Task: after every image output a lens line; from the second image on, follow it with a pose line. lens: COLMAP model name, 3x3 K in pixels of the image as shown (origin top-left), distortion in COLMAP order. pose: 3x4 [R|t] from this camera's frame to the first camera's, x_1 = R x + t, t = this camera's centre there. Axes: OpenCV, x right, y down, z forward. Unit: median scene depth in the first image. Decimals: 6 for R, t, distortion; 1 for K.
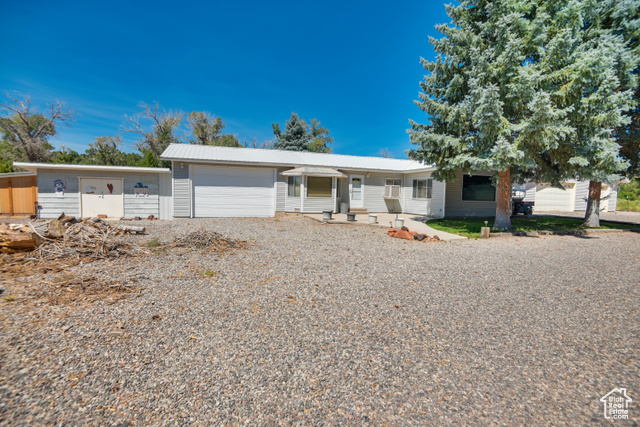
lens RADIAL K [[295.3, 0, 320.0], [0, 295.3, 213.5], [0, 0, 1]] dist [-0.002792, -0.012709]
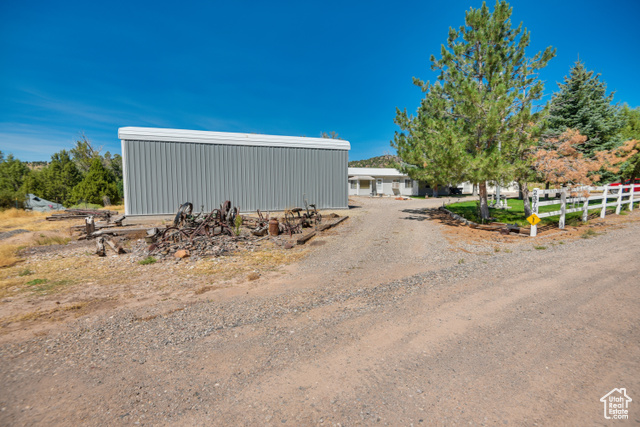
lens RADIAL K [[295.3, 0, 320.0], [0, 295.3, 213.5], [0, 0, 1]] dist [-0.002792, -0.012709]
pose [[0.999393, -0.032900, -0.011414, -0.330162], [0.033031, 0.999388, 0.011556, 0.101714], [0.011026, -0.011926, 0.999868, -1.322847]]
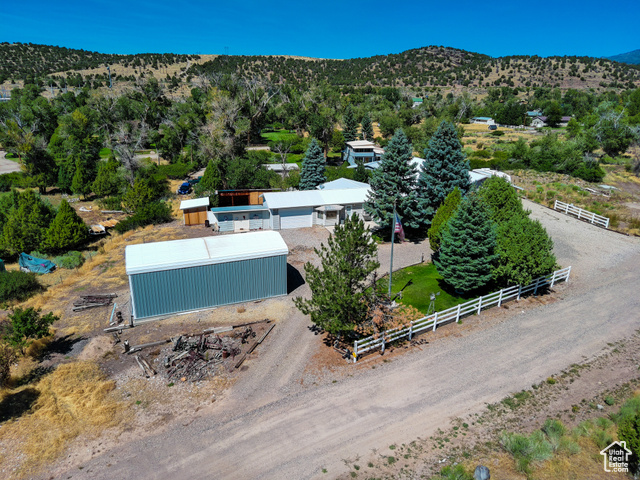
lens RADIAL K [[418.7, 0, 320.0], [0, 418.7, 240.0], [0, 0, 1]] dist [0.004049, 0.001270]
pose [[0.999756, -0.010882, -0.019237, -0.030200], [0.015098, 0.971913, 0.234856, -0.654900], [0.016141, -0.235089, 0.971840, -2.195033]]
